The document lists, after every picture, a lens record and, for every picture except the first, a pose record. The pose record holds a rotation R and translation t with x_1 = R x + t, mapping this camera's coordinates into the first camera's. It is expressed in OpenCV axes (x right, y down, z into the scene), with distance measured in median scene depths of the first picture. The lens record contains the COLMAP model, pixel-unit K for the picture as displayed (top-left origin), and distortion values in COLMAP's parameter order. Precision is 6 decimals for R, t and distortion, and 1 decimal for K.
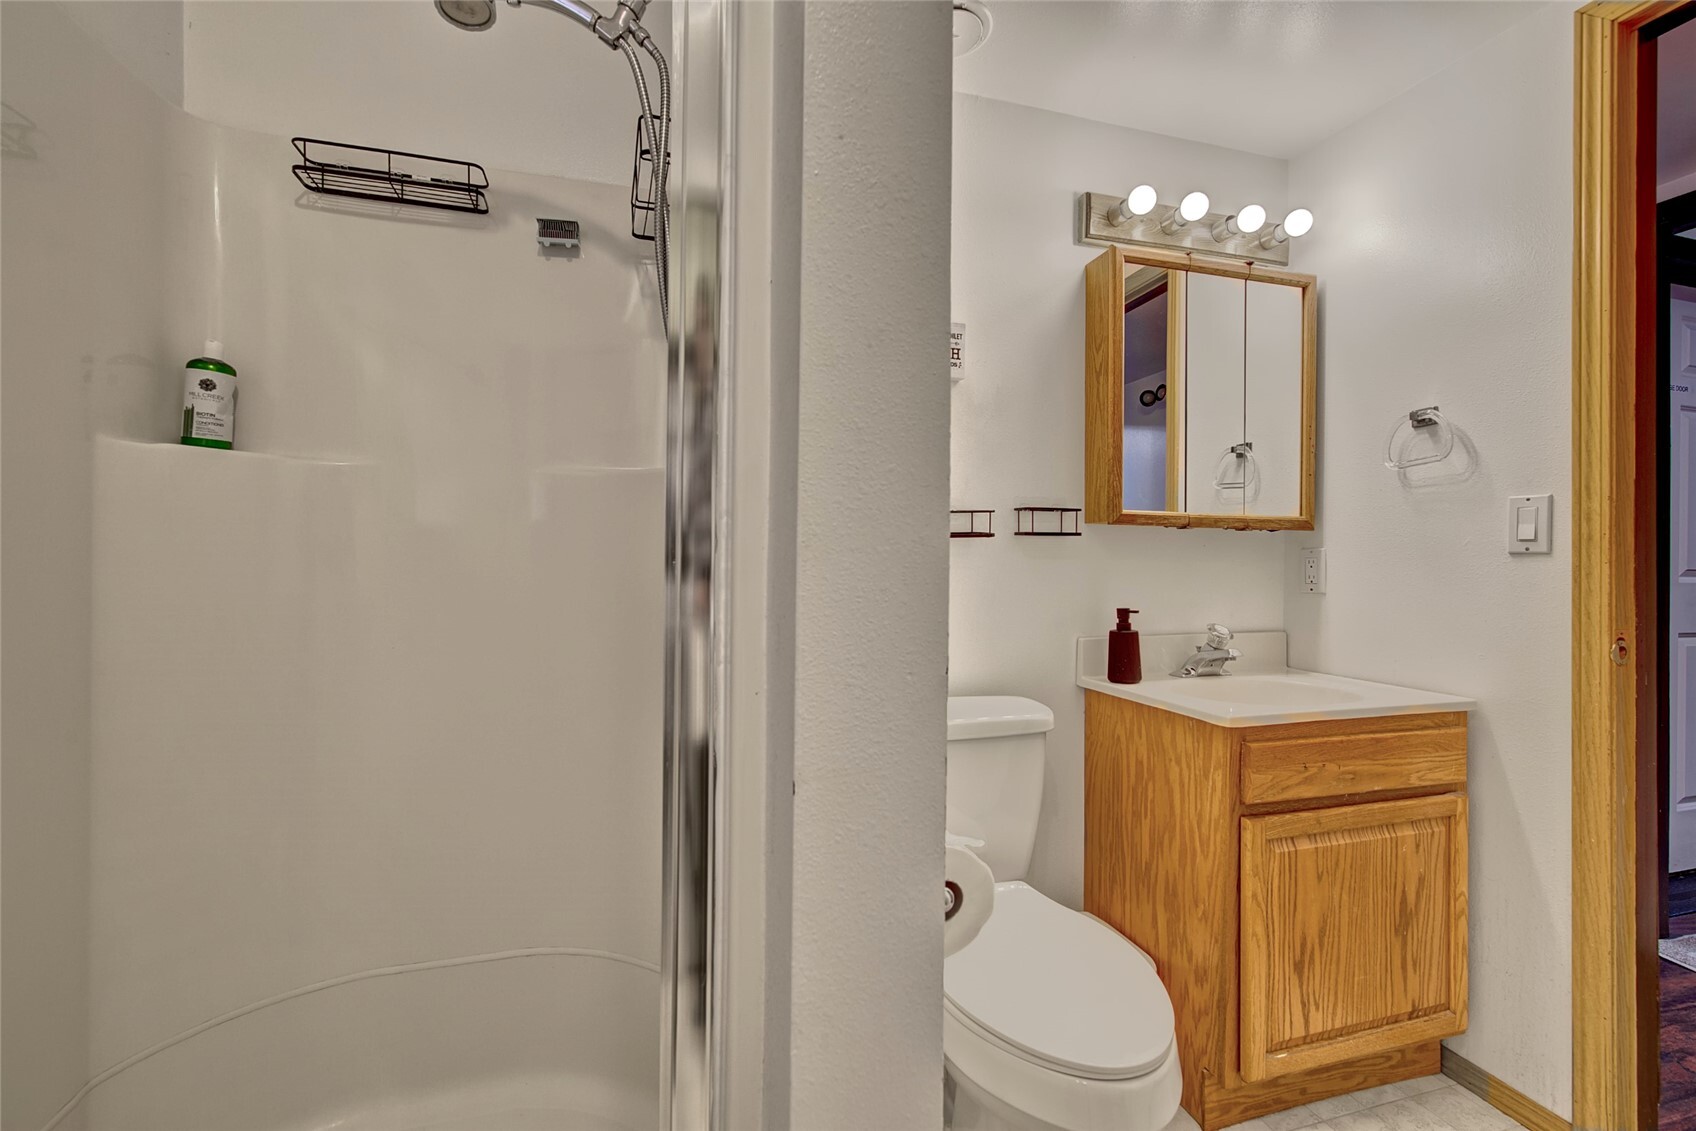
lens RADIAL K [[718.7, 0, 852.8], [0, 718.7, 557.8], [0, 0, 1]] dist [0.004433, 0.000064]
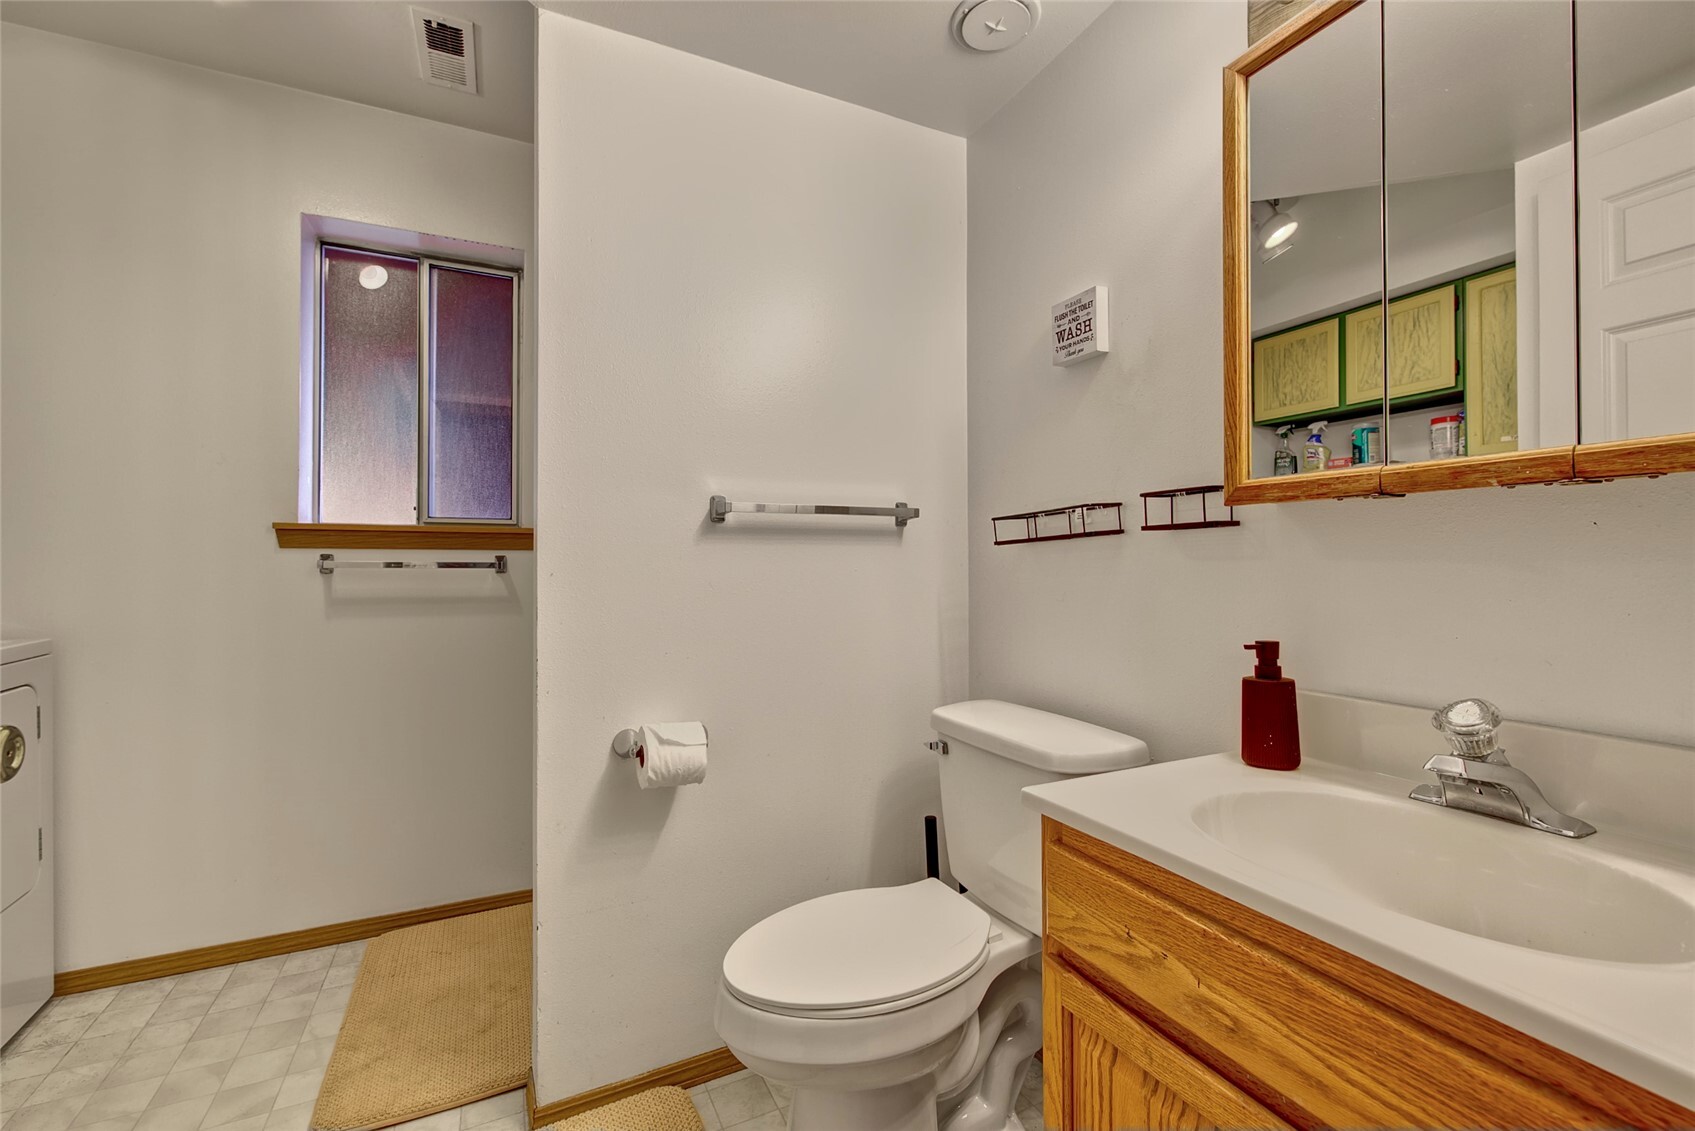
lens RADIAL K [[718.2, 0, 852.3], [0, 718.2, 557.8], [0, 0, 1]] dist [0.004433, 0.000064]
pose [[0.160957, -0.019448, -0.986770, 0.933743], [0.009059, 0.999793, -0.018227, 0.007874], [0.986920, -0.006005, 0.161099, 0.574118]]
